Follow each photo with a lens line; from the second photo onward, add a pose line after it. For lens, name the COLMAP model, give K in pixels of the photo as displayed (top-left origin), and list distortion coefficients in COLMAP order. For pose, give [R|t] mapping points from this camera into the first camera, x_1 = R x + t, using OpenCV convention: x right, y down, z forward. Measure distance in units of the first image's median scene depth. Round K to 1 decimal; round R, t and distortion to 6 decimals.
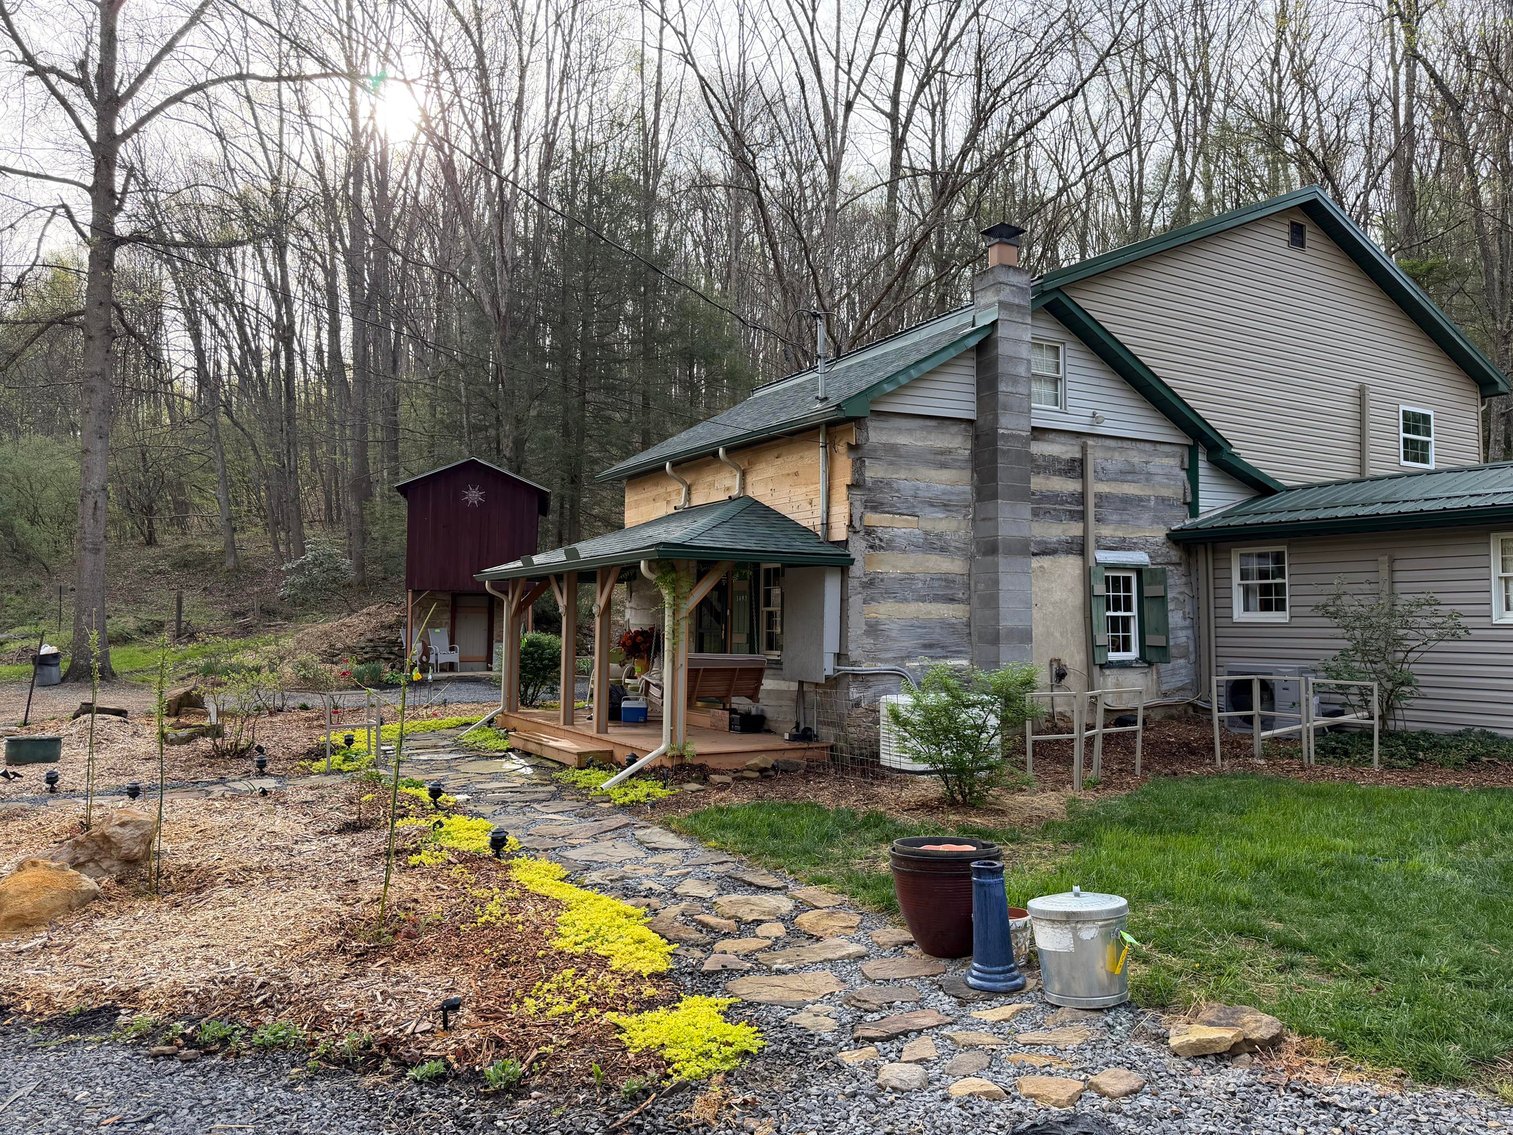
lens RADIAL K [[1053.5, 0, 748.6], [0, 1053.5, 574.6], [0, 0, 1]] dist [0.064790, -0.078432]
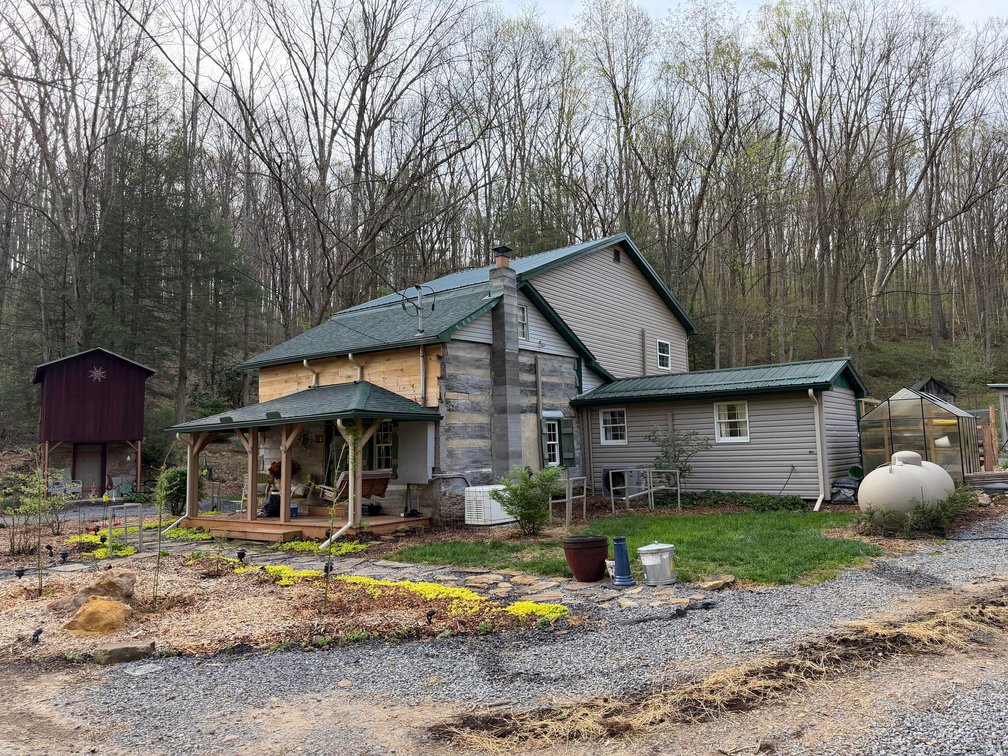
lens RADIAL K [[701.9, 0, 493.2], [0, 701.9, 378.6], [0, 0, 1]] dist [0.064790, -0.078432]
pose [[0.924599, 0.009688, 0.380819, -0.268038], [0.014693, 0.998026, -0.061062, -0.004137], [-0.380659, 0.062053, 0.922631, -0.180882]]
